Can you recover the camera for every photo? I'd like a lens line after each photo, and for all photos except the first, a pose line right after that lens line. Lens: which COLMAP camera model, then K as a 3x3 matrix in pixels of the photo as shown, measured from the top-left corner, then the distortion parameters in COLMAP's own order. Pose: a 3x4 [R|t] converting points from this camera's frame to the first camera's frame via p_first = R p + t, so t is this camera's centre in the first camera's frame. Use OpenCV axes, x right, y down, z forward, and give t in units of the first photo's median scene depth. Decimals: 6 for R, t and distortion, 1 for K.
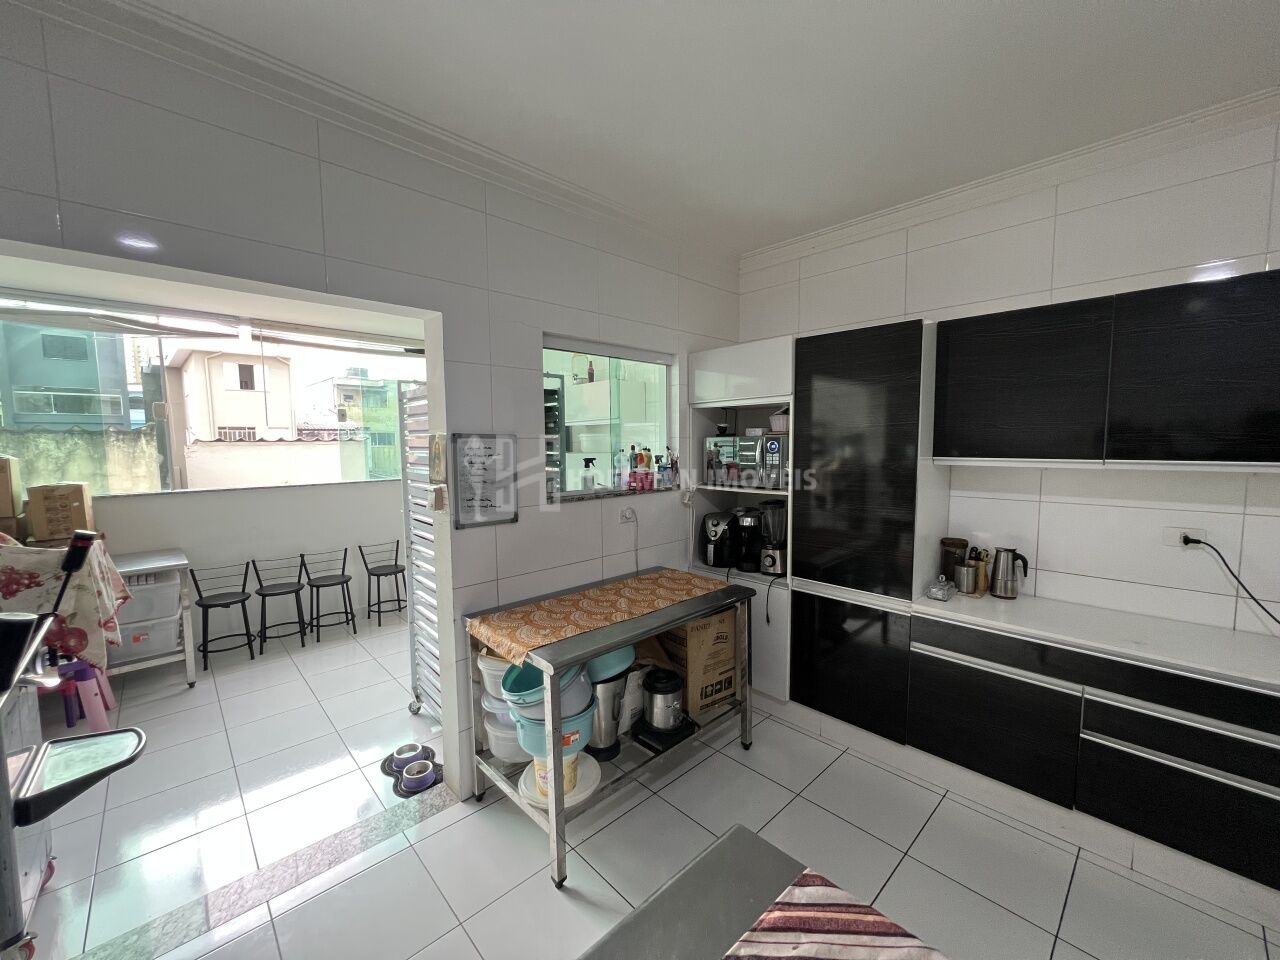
lens RADIAL K [[513.0, 0, 638.6], [0, 513.0, 485.7], [0, 0, 1]] dist [-0.003647, 0.000736]
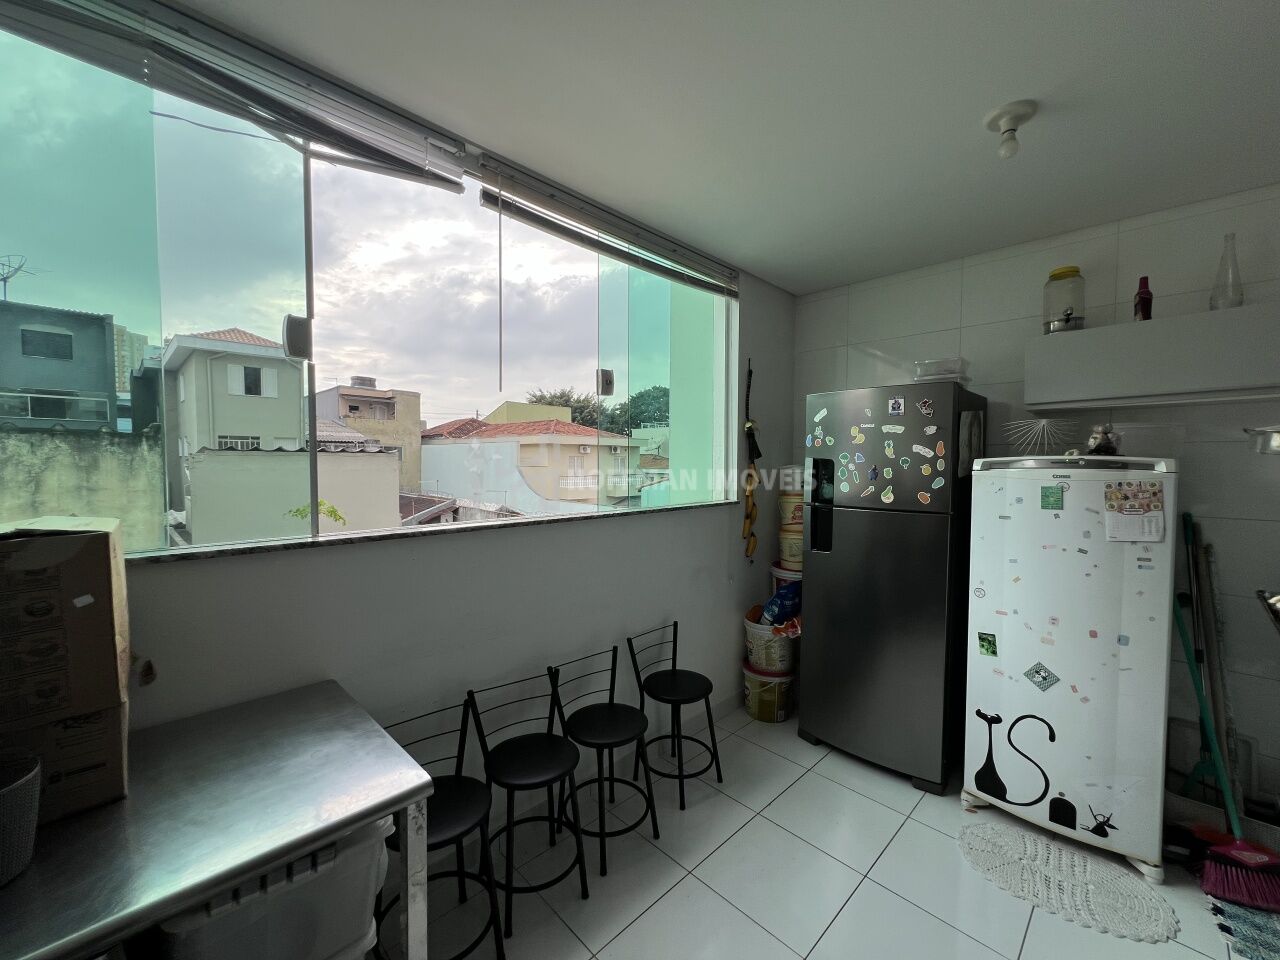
lens RADIAL K [[513.0, 0, 639.8], [0, 513.0, 480.3], [0, 0, 1]] dist [-0.003647, 0.000736]
pose [[0.999648, 0.012688, 0.023311, -0.841195], [-0.011557, 0.998780, -0.048006, -0.021732], [-0.023892, 0.047720, 0.998575, 0.743081]]
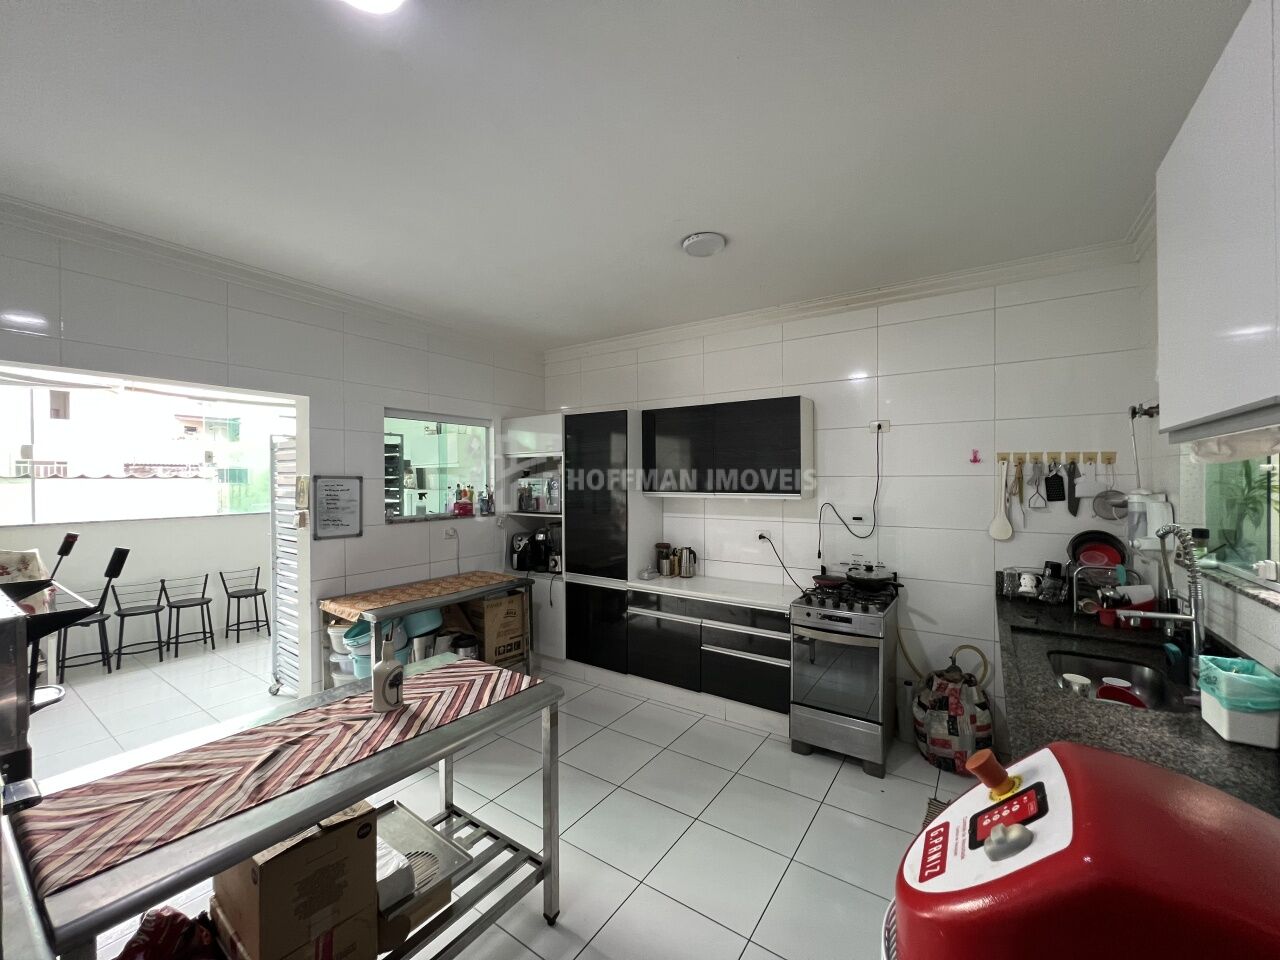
lens RADIAL K [[513.0, 0, 640.8], [0, 513.0, 484.6], [0, 0, 1]] dist [-0.003647, 0.000736]
pose [[0.976863, 0.003469, 0.213836, 0.177947], [0.013162, 0.996998, -0.076303, 0.036873], [-0.213458, 0.077352, 0.973885, -0.470420]]
